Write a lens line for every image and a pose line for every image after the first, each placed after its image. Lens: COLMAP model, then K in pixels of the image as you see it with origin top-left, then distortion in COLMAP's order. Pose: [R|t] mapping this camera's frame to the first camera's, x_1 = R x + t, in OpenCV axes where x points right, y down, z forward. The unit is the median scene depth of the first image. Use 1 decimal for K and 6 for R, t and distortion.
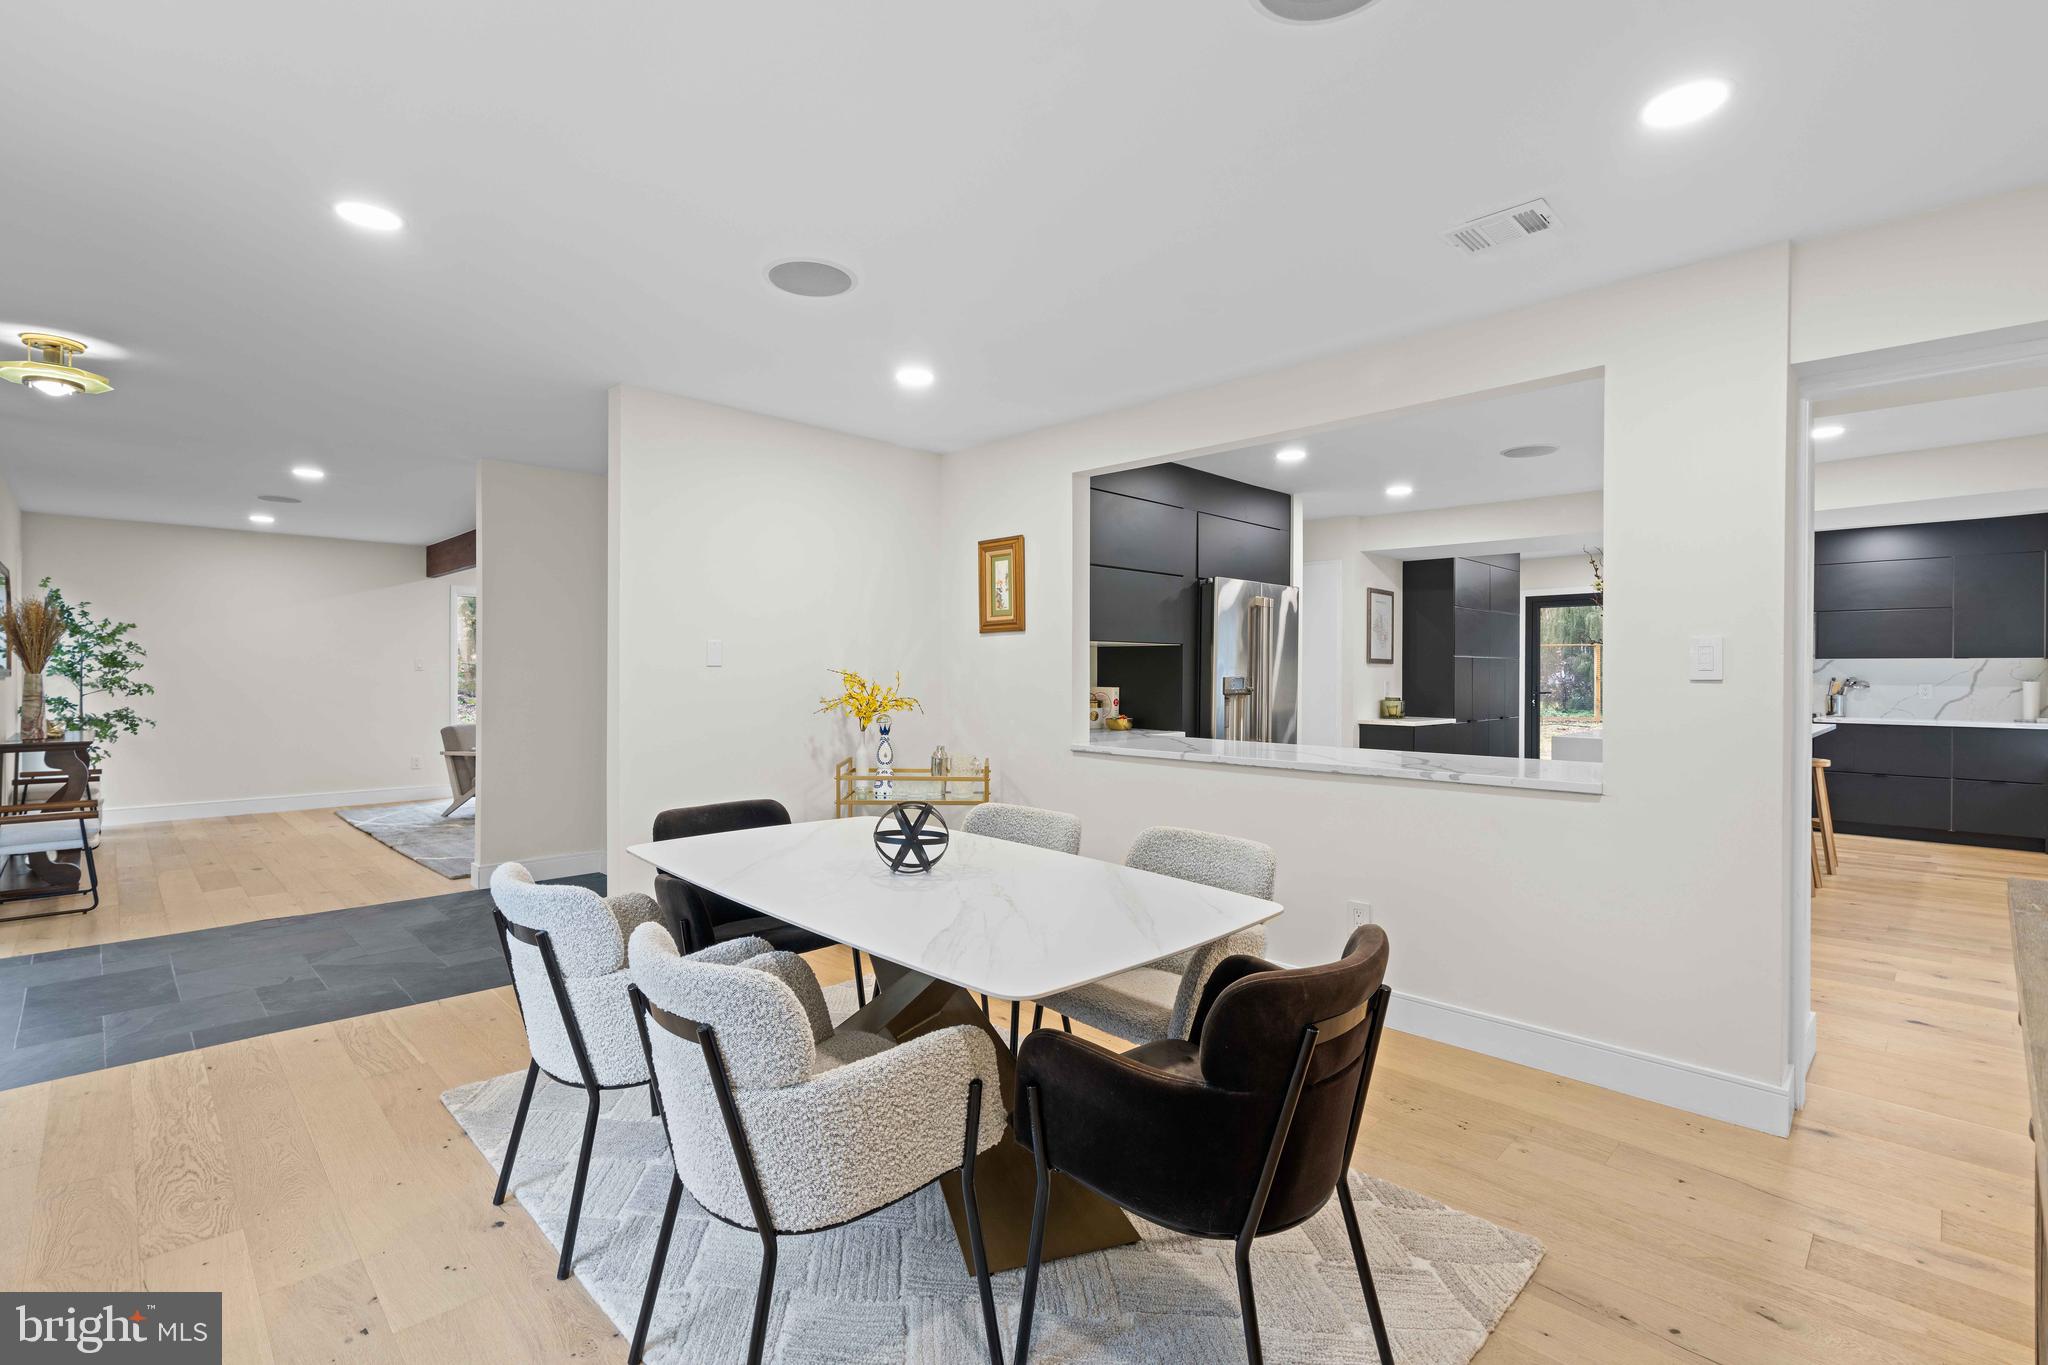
lens RADIAL K [[924.1, 0, 1017.5], [0, 924.1, 679.1], [0, 0, 1]] dist [-0.001833, 0.000356]
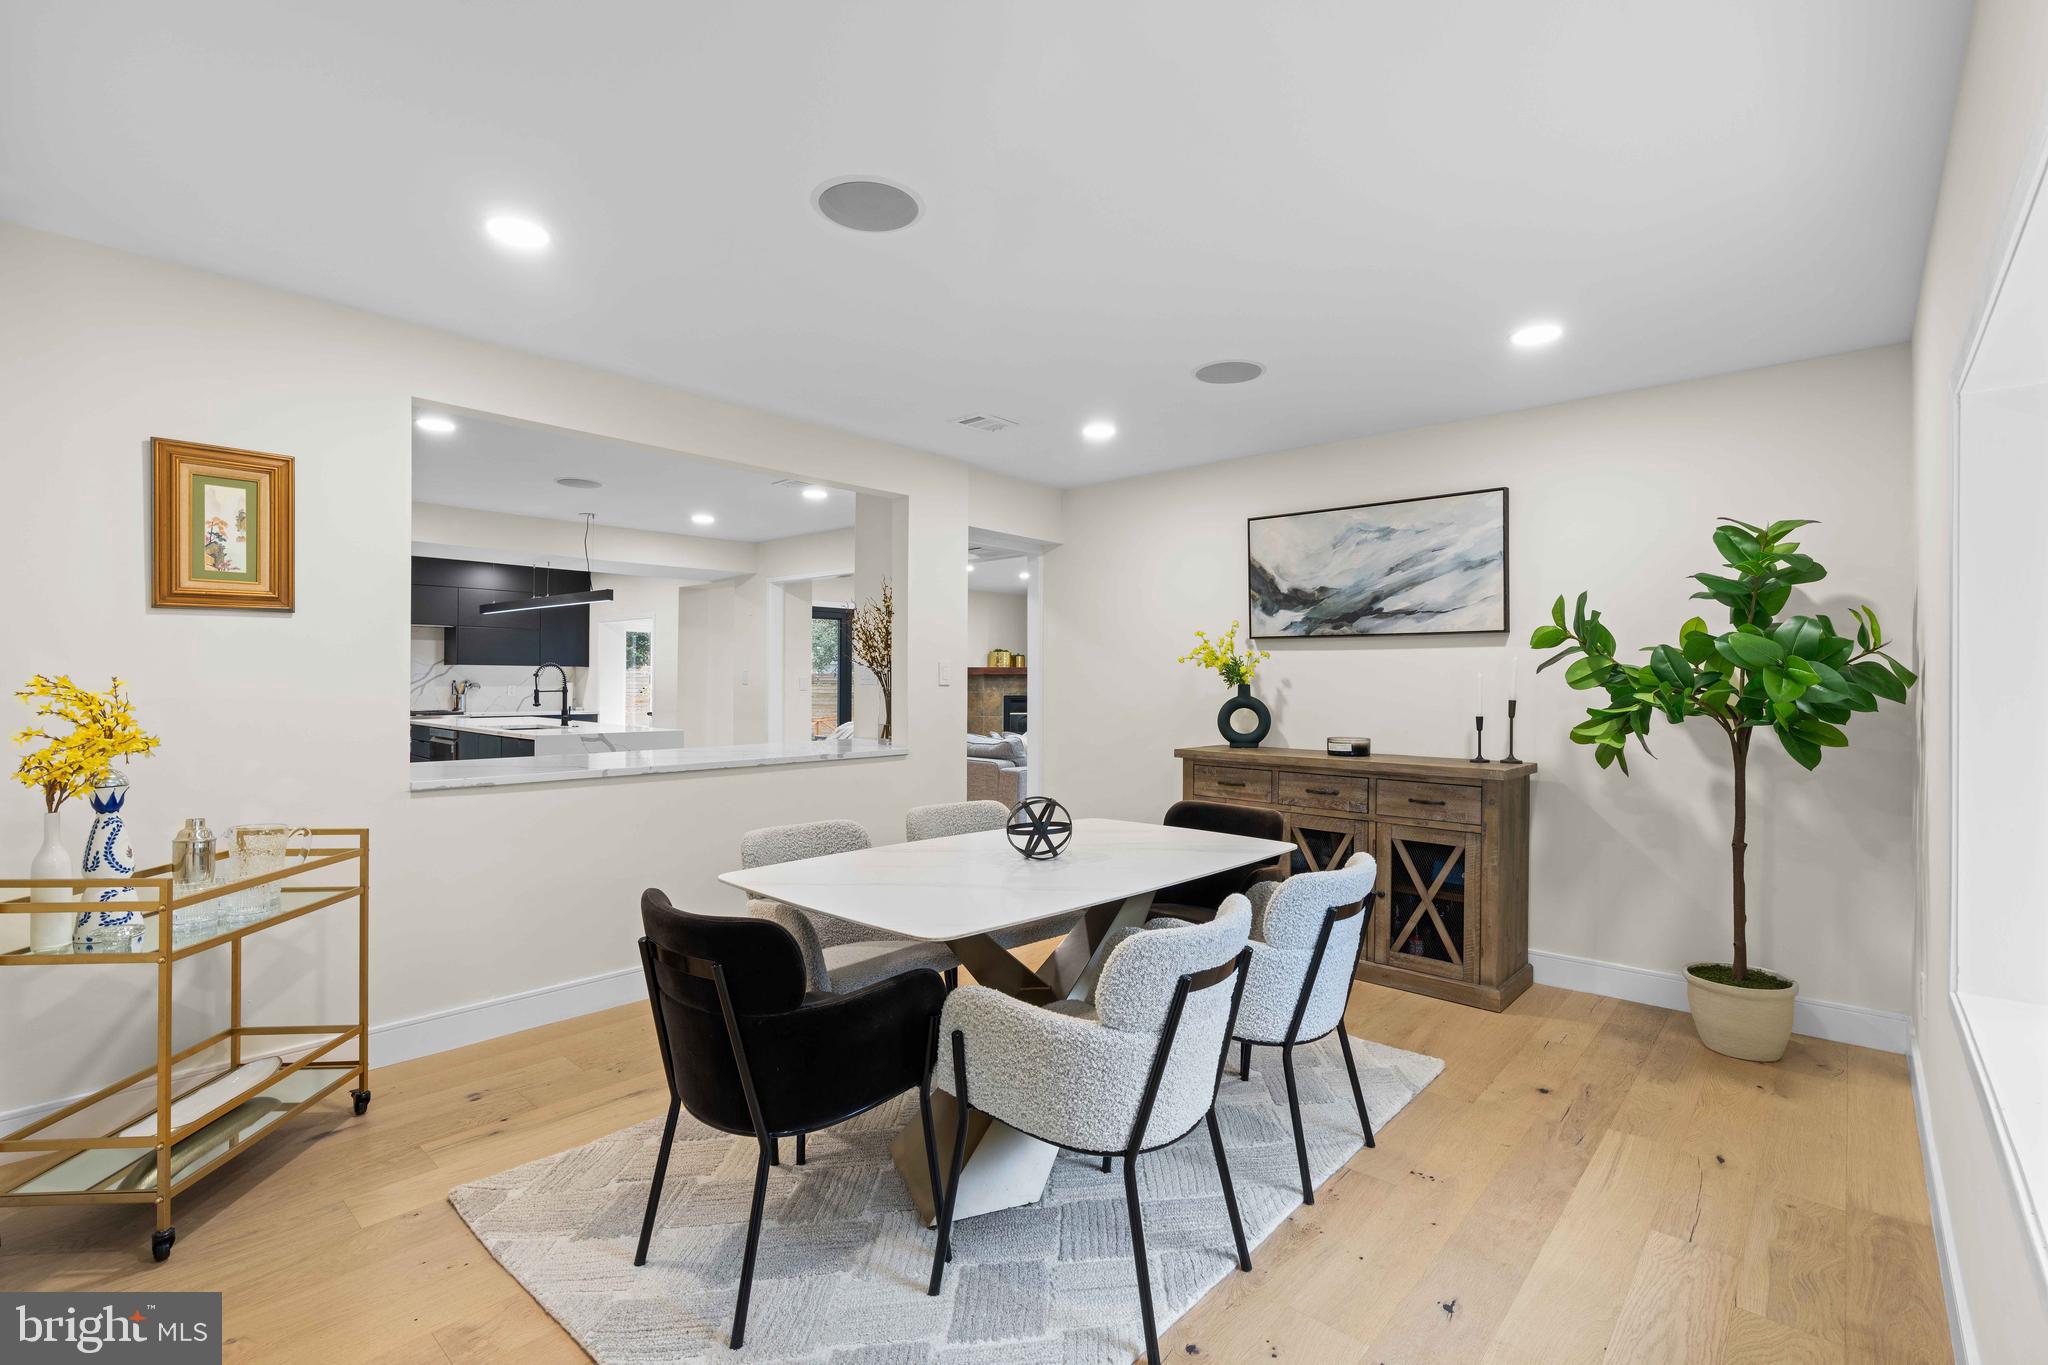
lens RADIAL K [[924.1, 0, 1017.5], [0, 924.1, 679.1], [0, 0, 1]] dist [-0.001833, 0.000356]
pose [[-0.055169, -0.002738, 0.998473, -0.418026], [-0.000504, 0.999996, 0.002715, -0.007085], [-0.998477, -0.000353, -0.055171, 0.361817]]
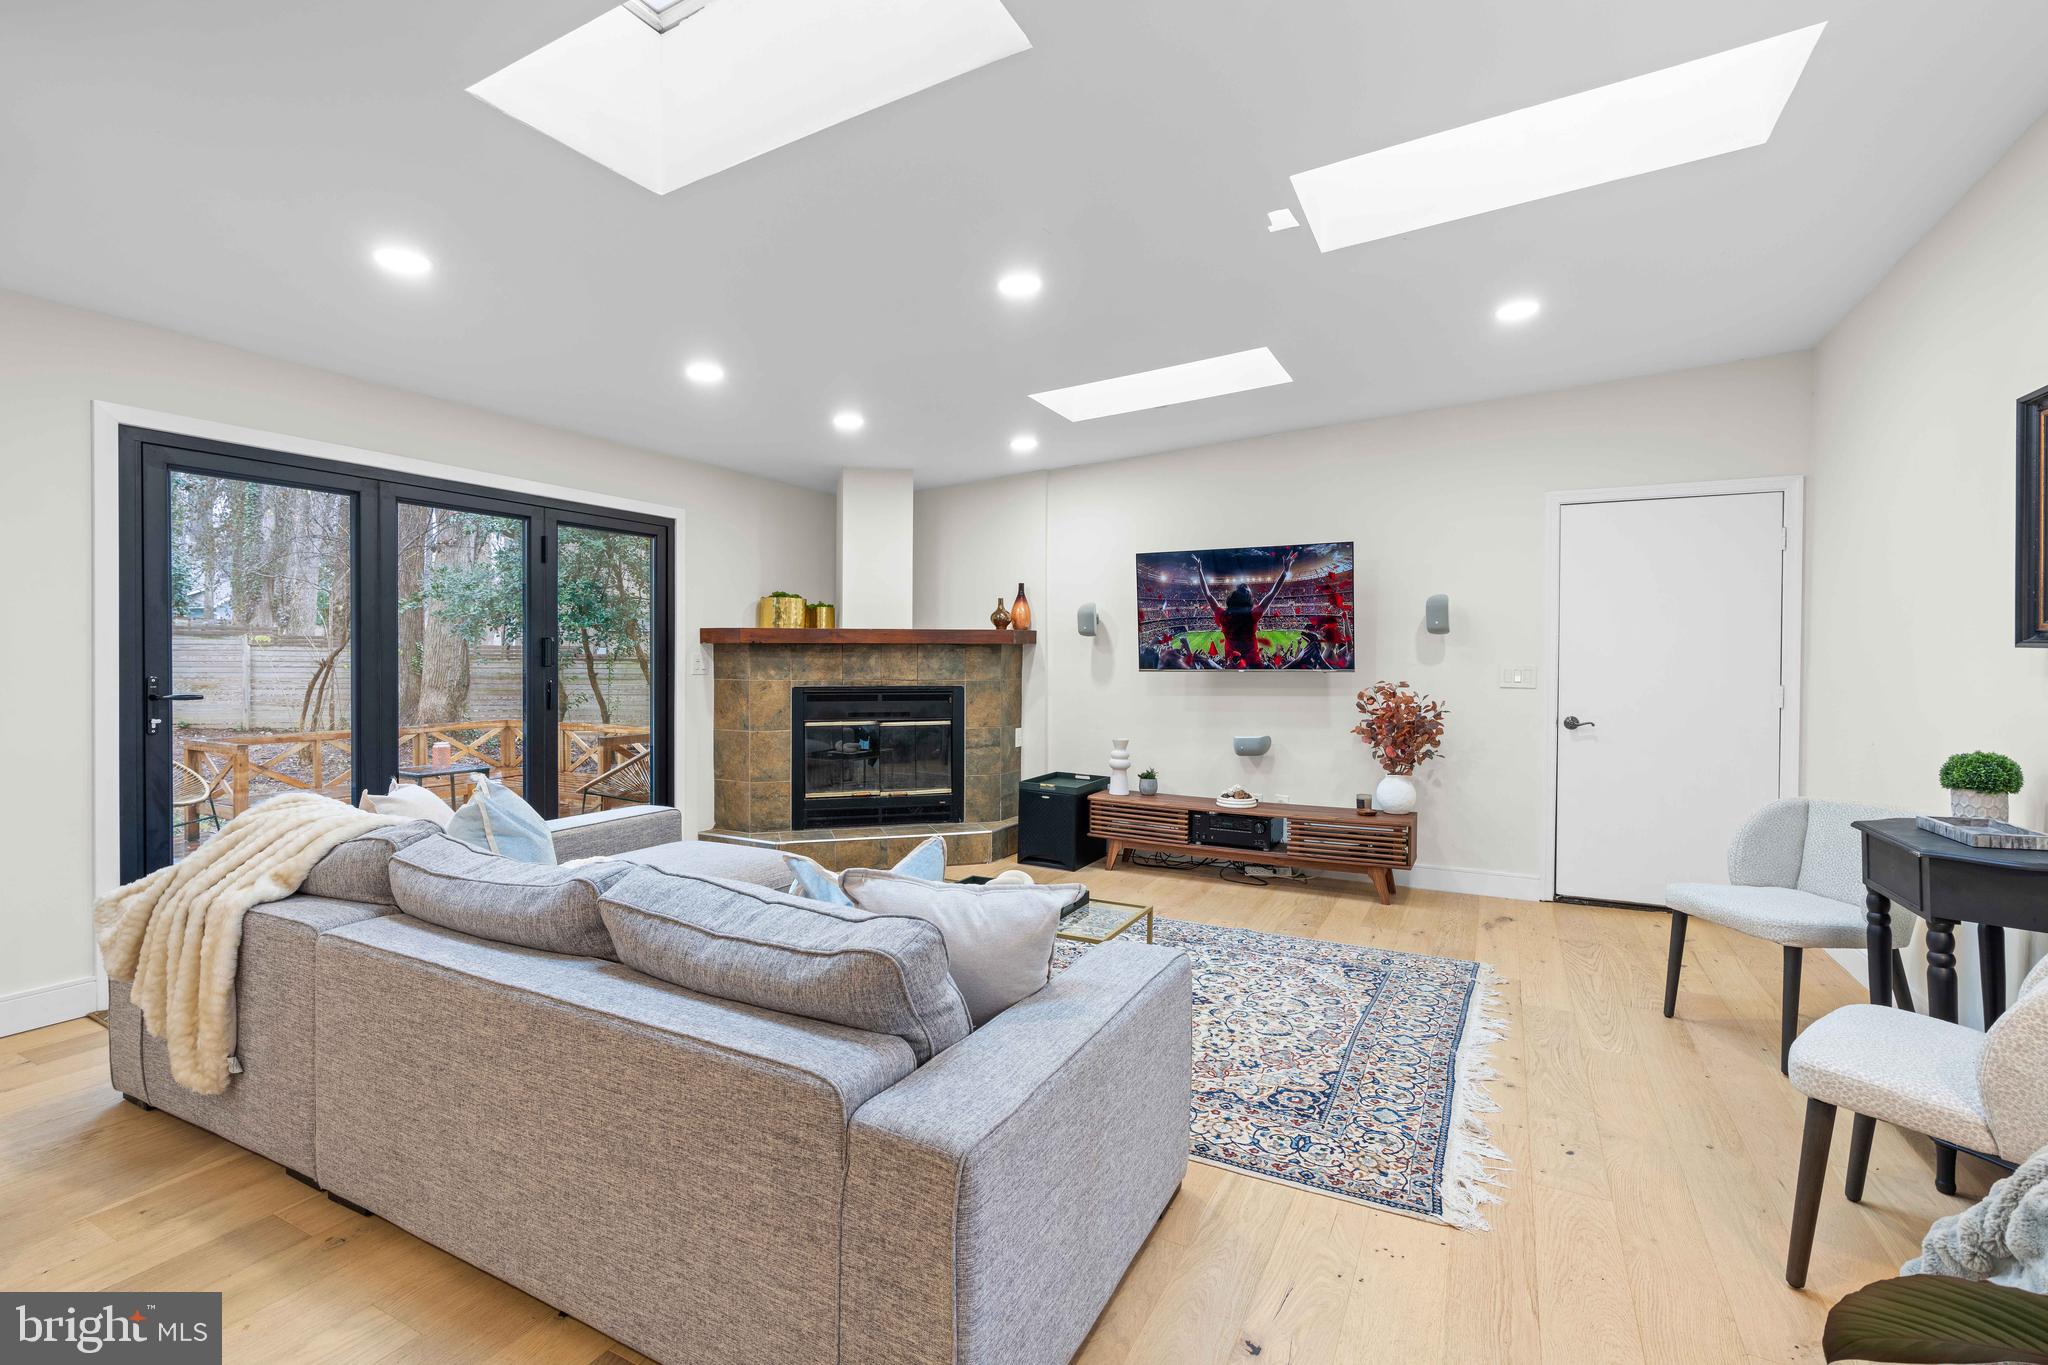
lens RADIAL K [[924.5, 0, 1018.6], [0, 924.5, 667.1], [0, 0, 1]] dist [-0.002929, -0.000146]
pose [[-0.303418, -0.015444, 0.952732, 0.426290], [-0.002416, 0.999878, 0.015439, -0.002931], [-0.952854, 0.002382, -0.303418, 0.350820]]
